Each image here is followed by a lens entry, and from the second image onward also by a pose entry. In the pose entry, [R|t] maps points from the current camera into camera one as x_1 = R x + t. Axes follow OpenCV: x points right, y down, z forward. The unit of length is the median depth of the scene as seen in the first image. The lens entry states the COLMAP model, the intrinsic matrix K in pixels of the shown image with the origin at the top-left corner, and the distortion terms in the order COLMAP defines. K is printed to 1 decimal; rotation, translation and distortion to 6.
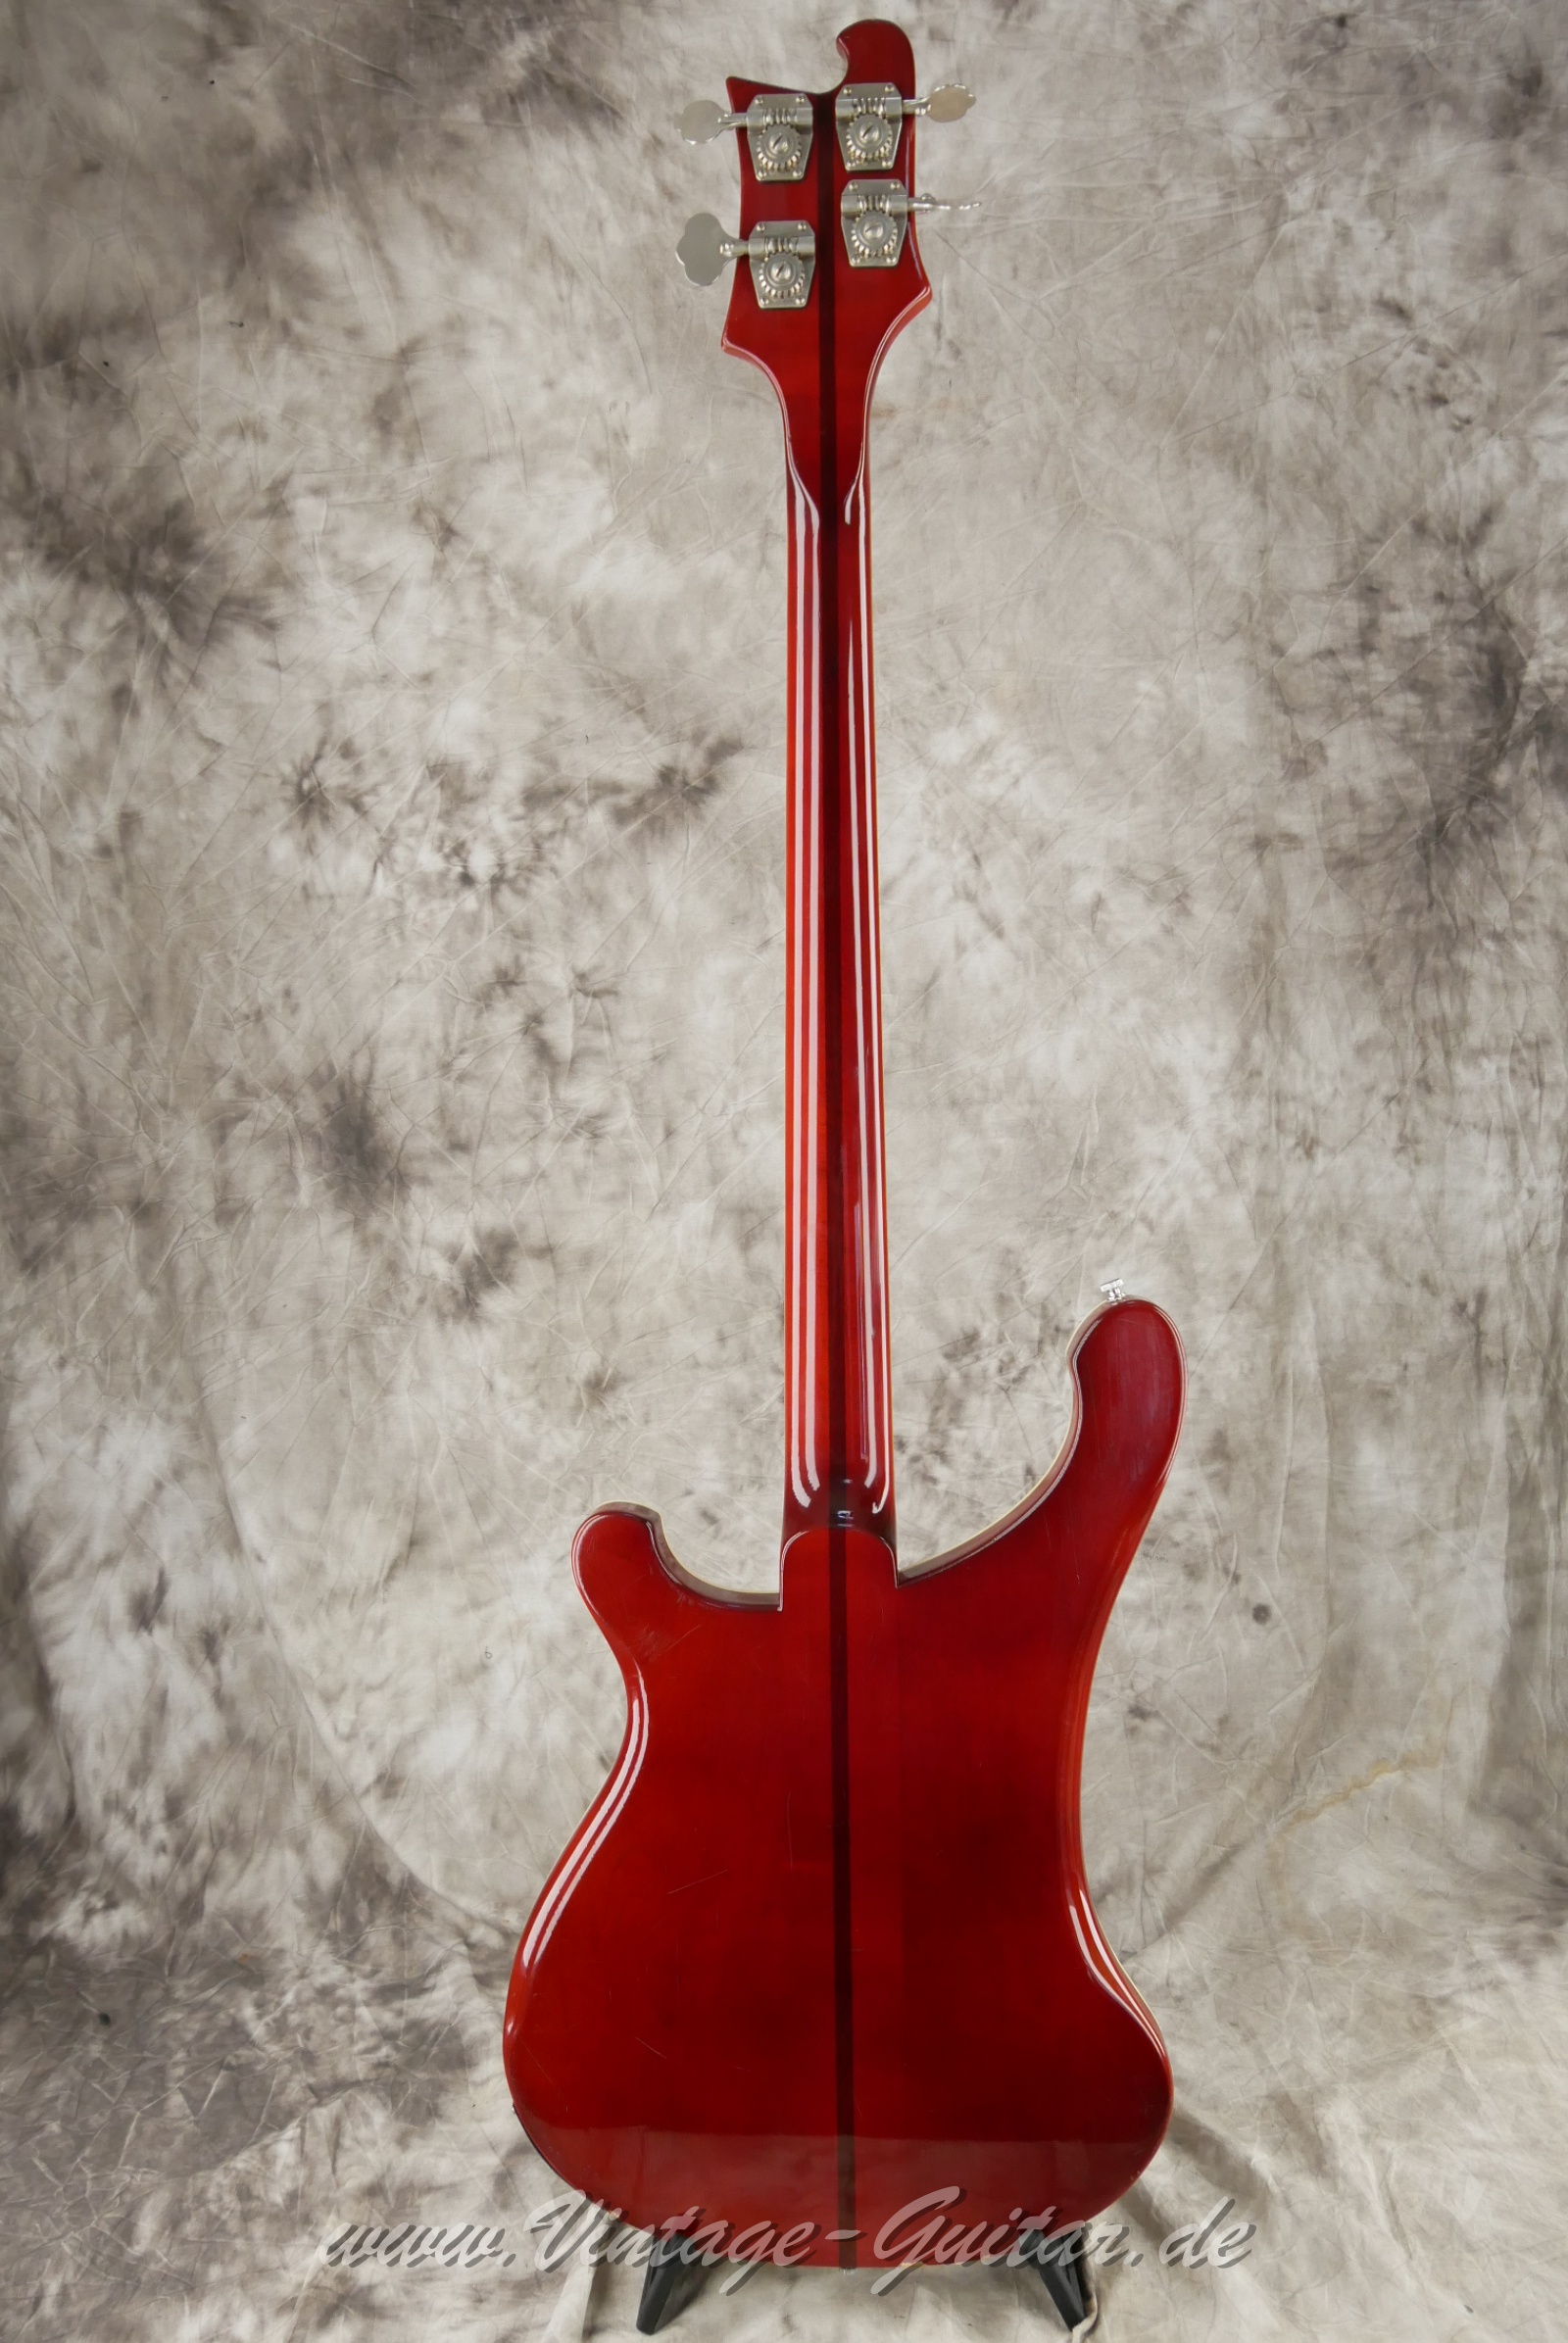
lens RADIAL K [[1882.9, 0, 776.0], [0, 1882.9, 1147.3], [0, 0, 1]] dist [-0.059775, 0.029601]
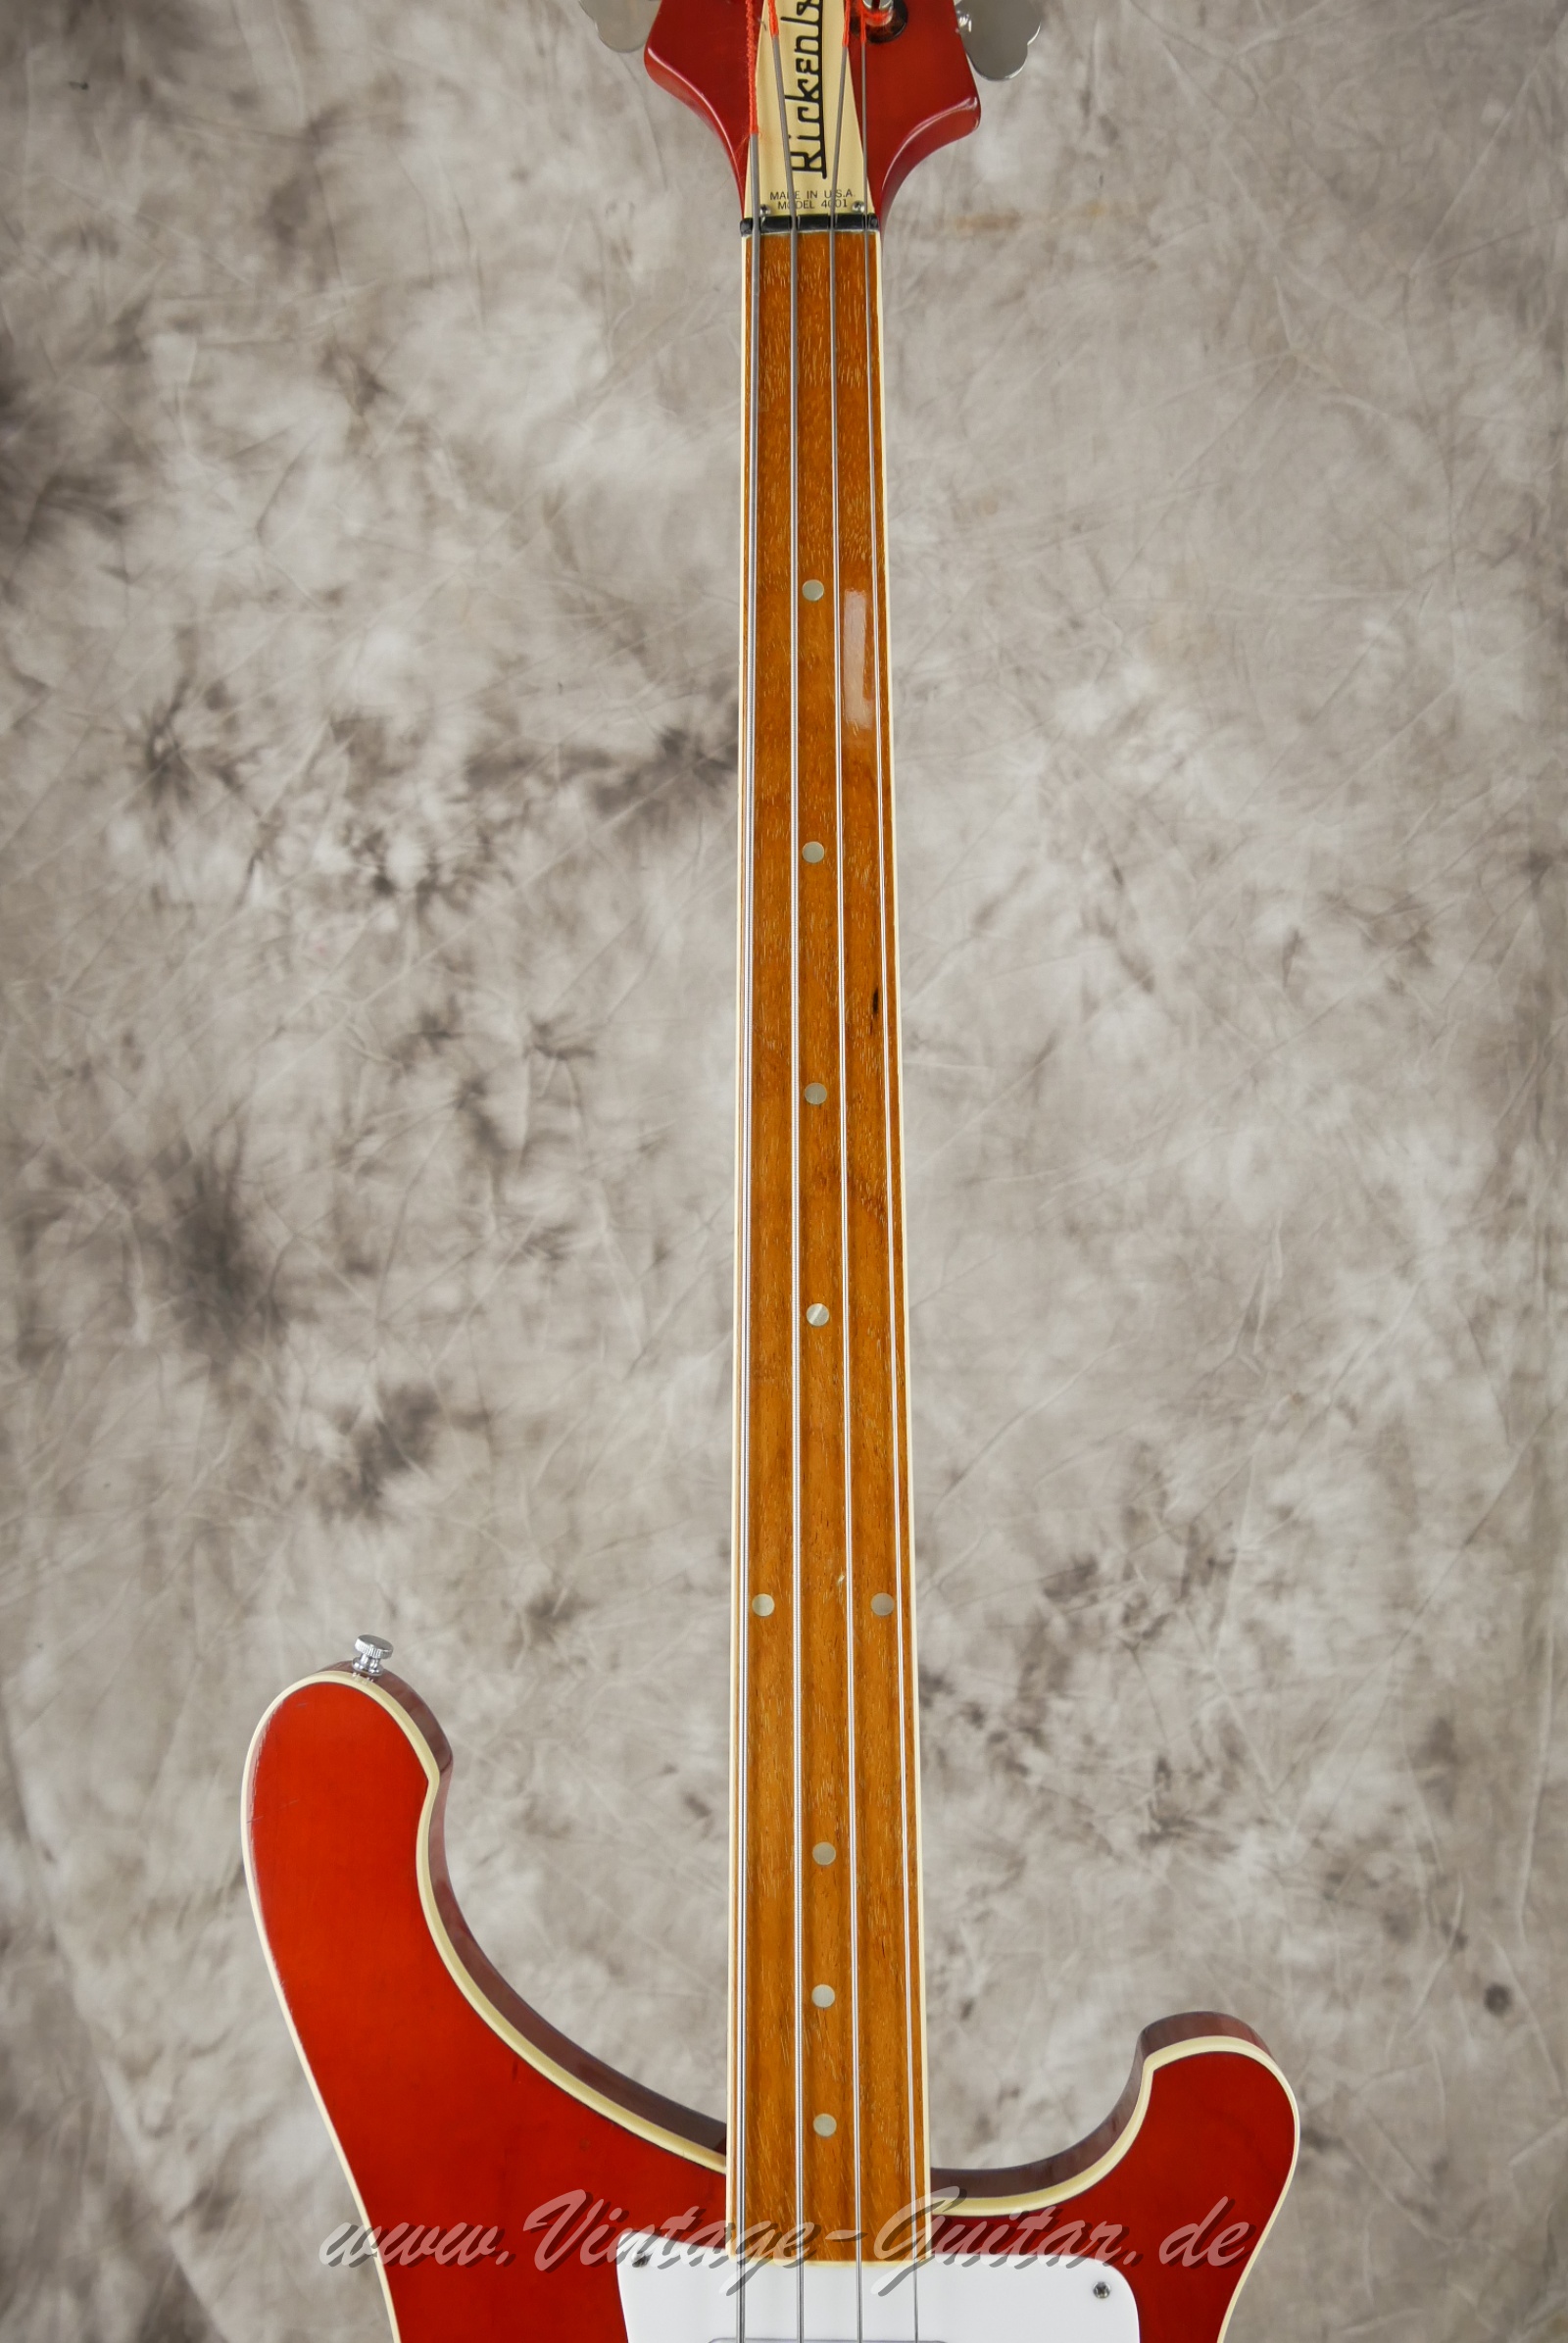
lens RADIAL K [[1882.9, 0, 789.7], [0, 1882.9, 1155.4], [0, 0, 1]] dist [-0.059775, 0.029601]
pose [[0.998269, 0.032939, -0.048718, 0.024369], [-0.032378, 0.999400, 0.012269, -0.056251], [0.049093, -0.010670, 0.998737, 0.312015]]
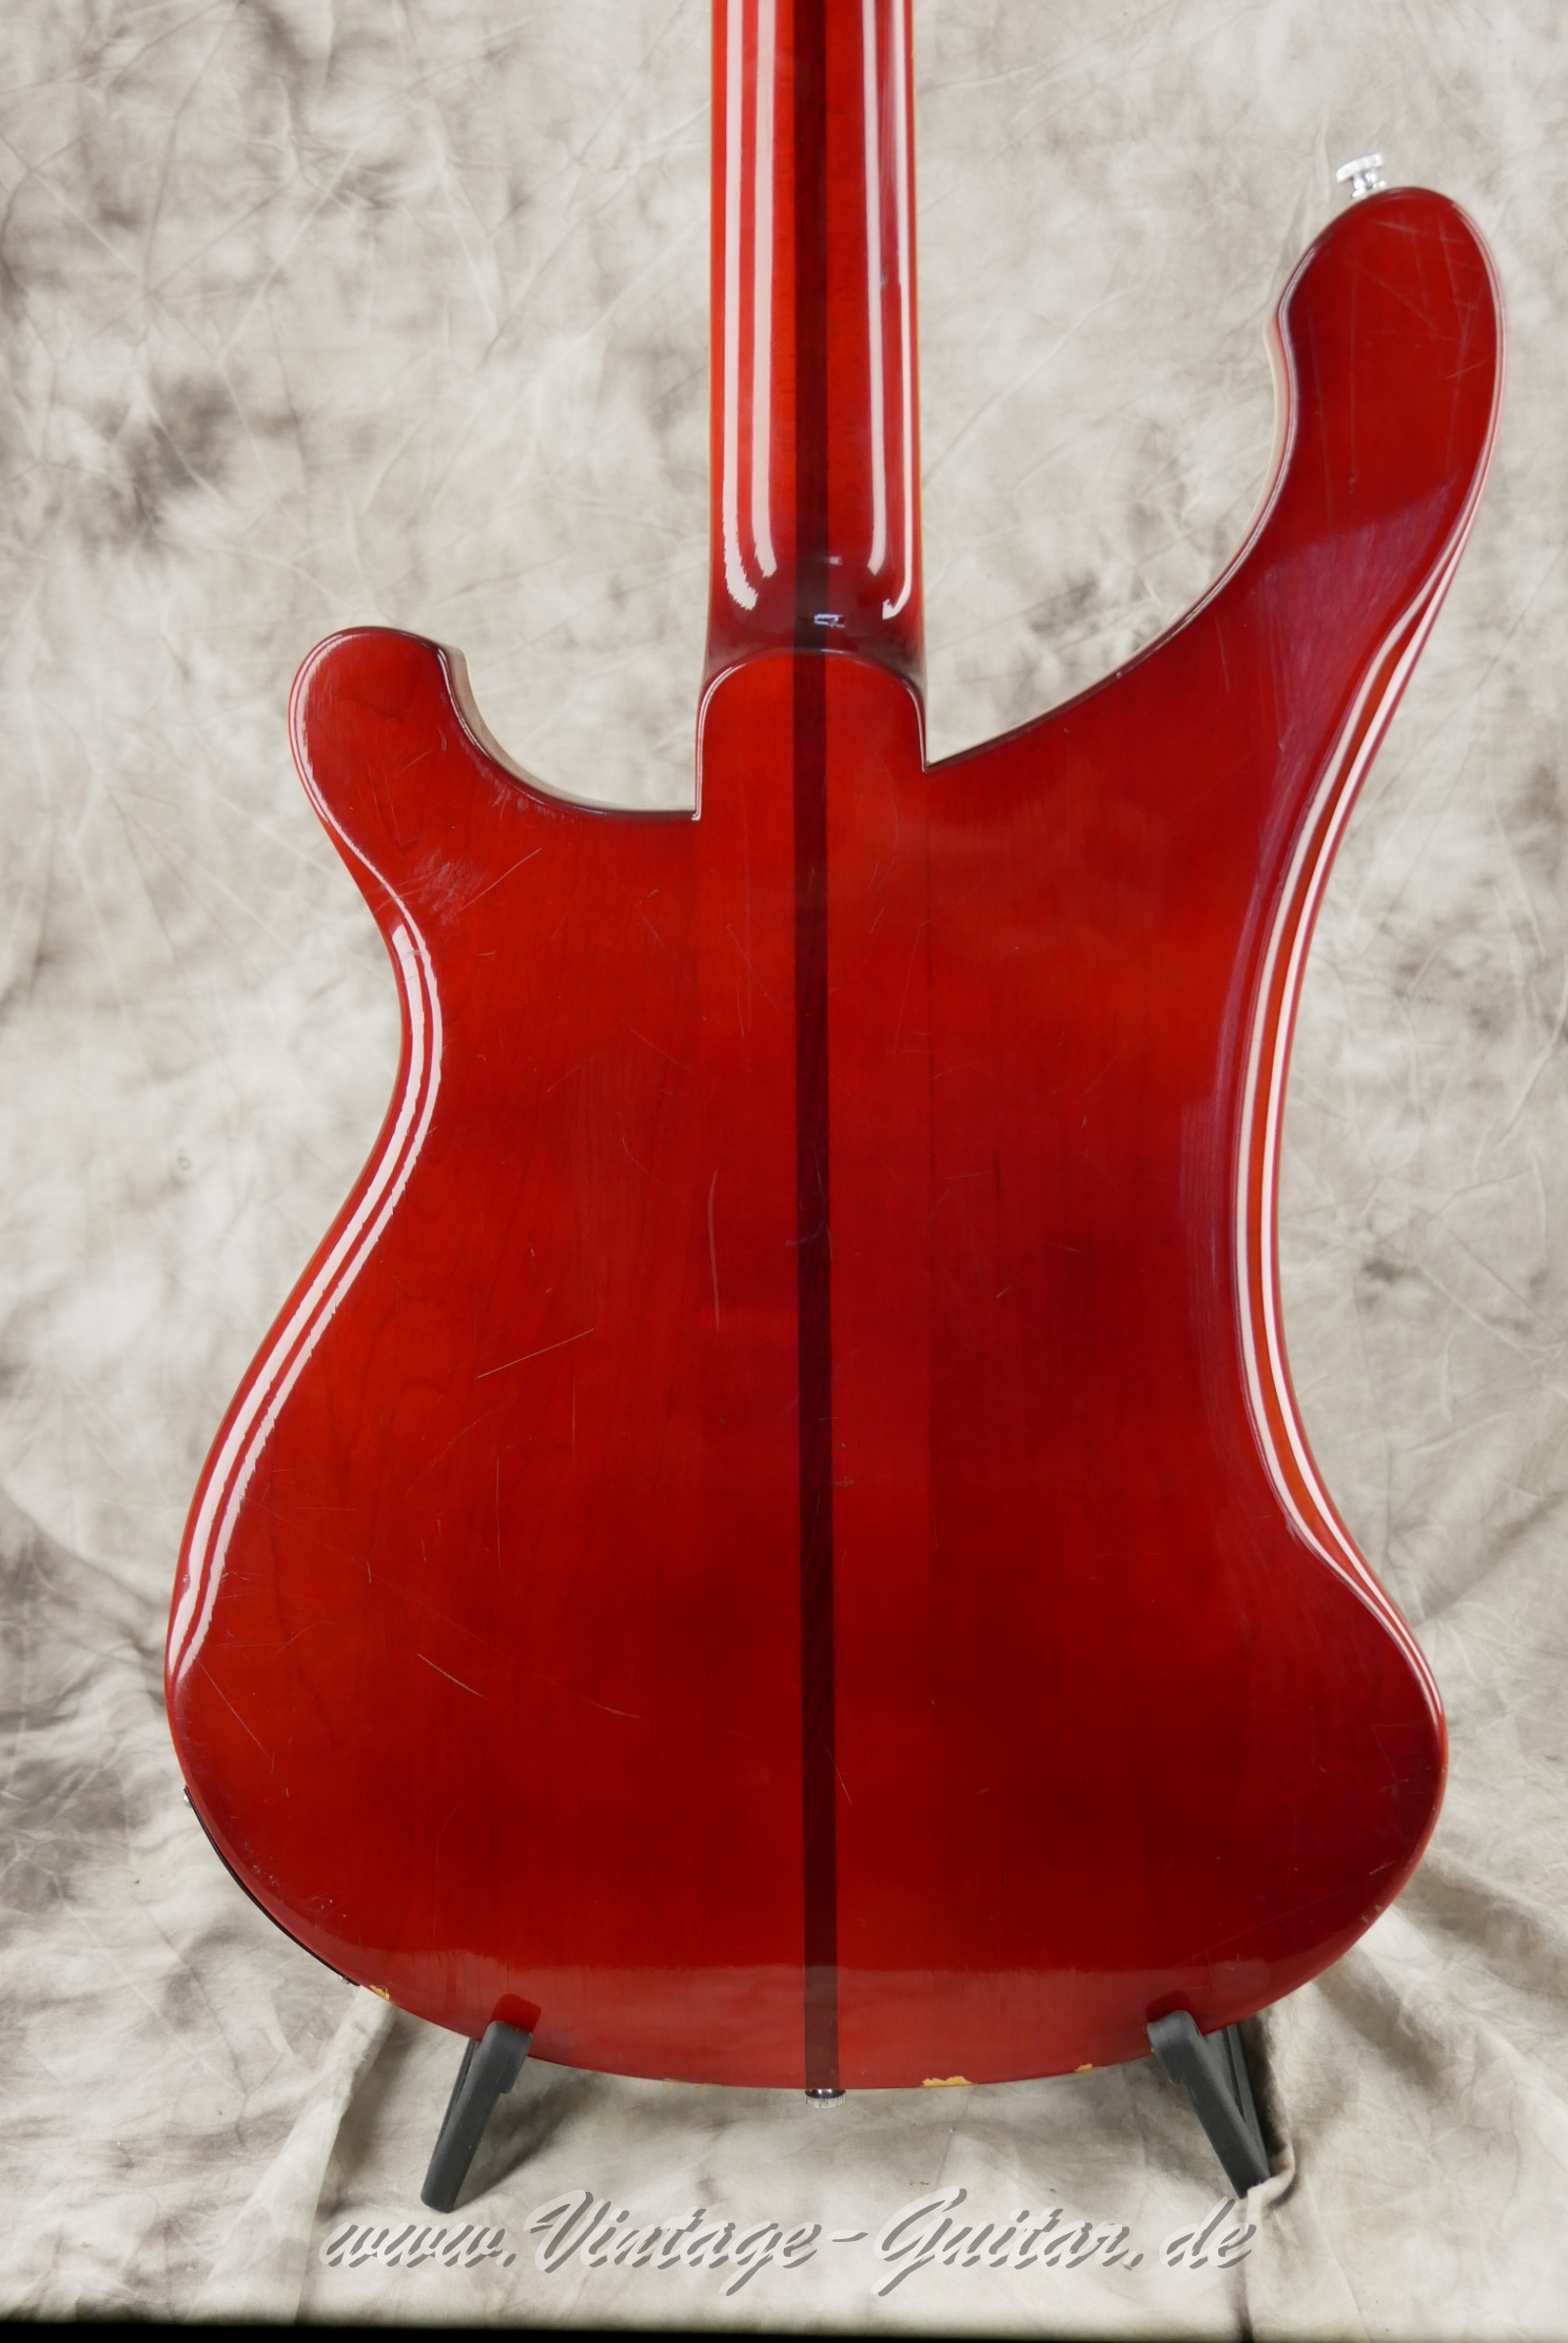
lens RADIAL K [[3184.7, 0, 793.6], [0, 3184.7, 1112.0], [0, 0, 1]] dist [0.028436, 0.000000]
pose [[0.999953, 0.004388, 0.008681, 0.014329], [-0.005255, 0.994718, 0.102510, 0.158080], [-0.008185, -0.102551, 0.994694, 0.081280]]
